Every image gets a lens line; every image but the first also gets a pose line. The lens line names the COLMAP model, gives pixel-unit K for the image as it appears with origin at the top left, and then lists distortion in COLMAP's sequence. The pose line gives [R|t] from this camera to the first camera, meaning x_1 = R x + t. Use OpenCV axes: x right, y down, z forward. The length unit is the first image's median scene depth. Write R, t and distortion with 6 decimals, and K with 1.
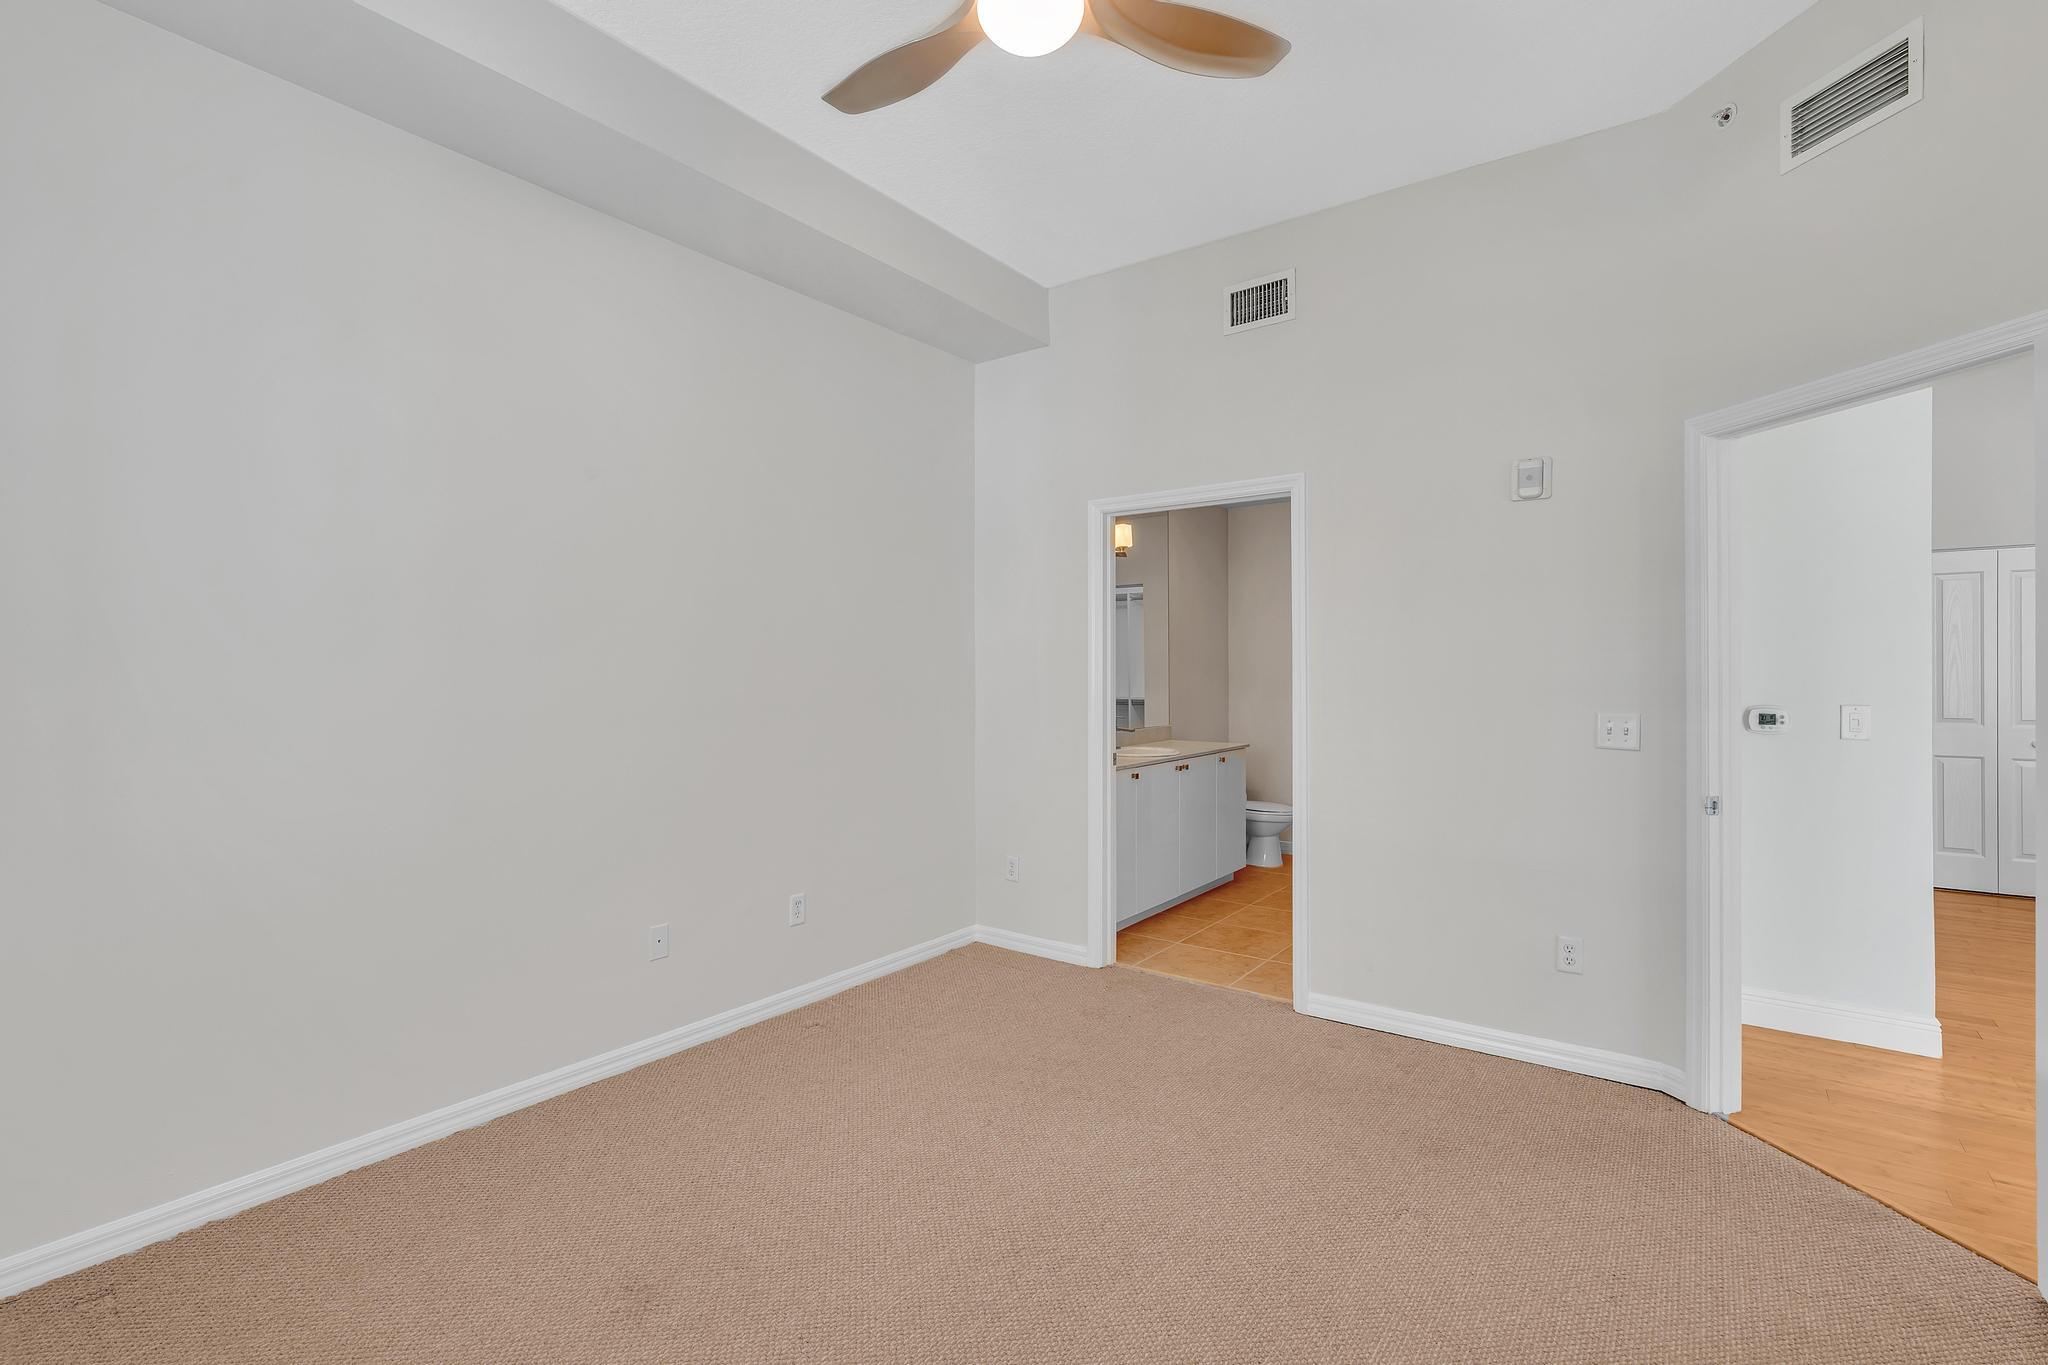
lens RADIAL K [[948.9, 0, 1005.1], [0, 948.9, 674.4], [0, 0, 1]] dist [-0.003131, 0.001861]
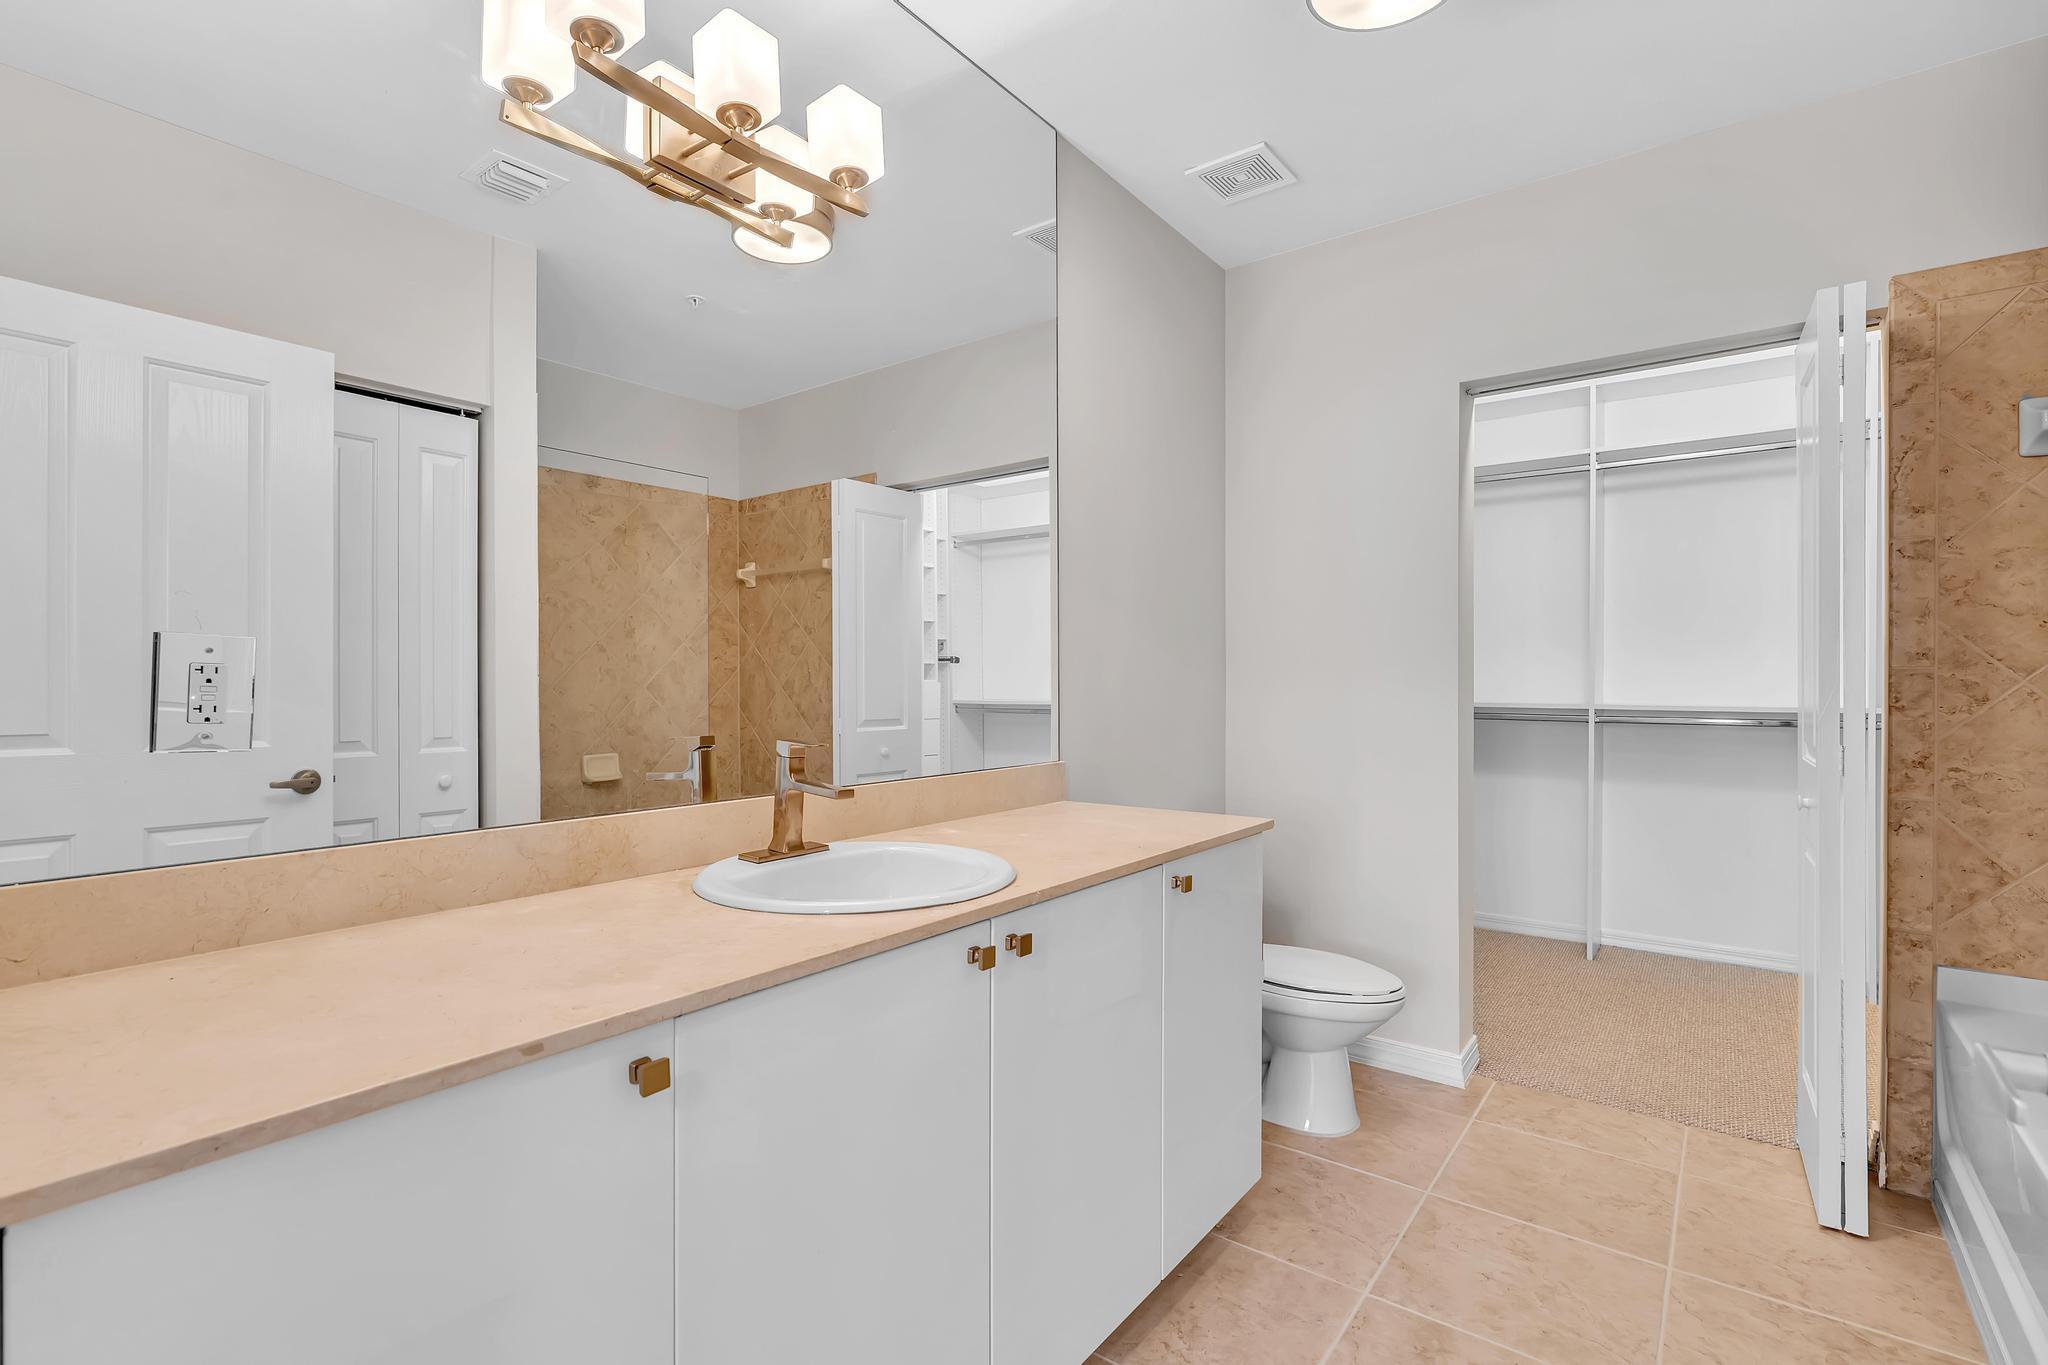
lens RADIAL K [[948.9, 0, 1011.2], [0, 948.9, 683.0], [0, 0, 1]] dist [-0.003131, 0.001861]
pose [[0.999886, 0.000662, -0.015093, 0.303156], [-0.000655, 1.000000, 0.000503, 0.043776], [0.015093, -0.000493, 0.999886, 1.178648]]
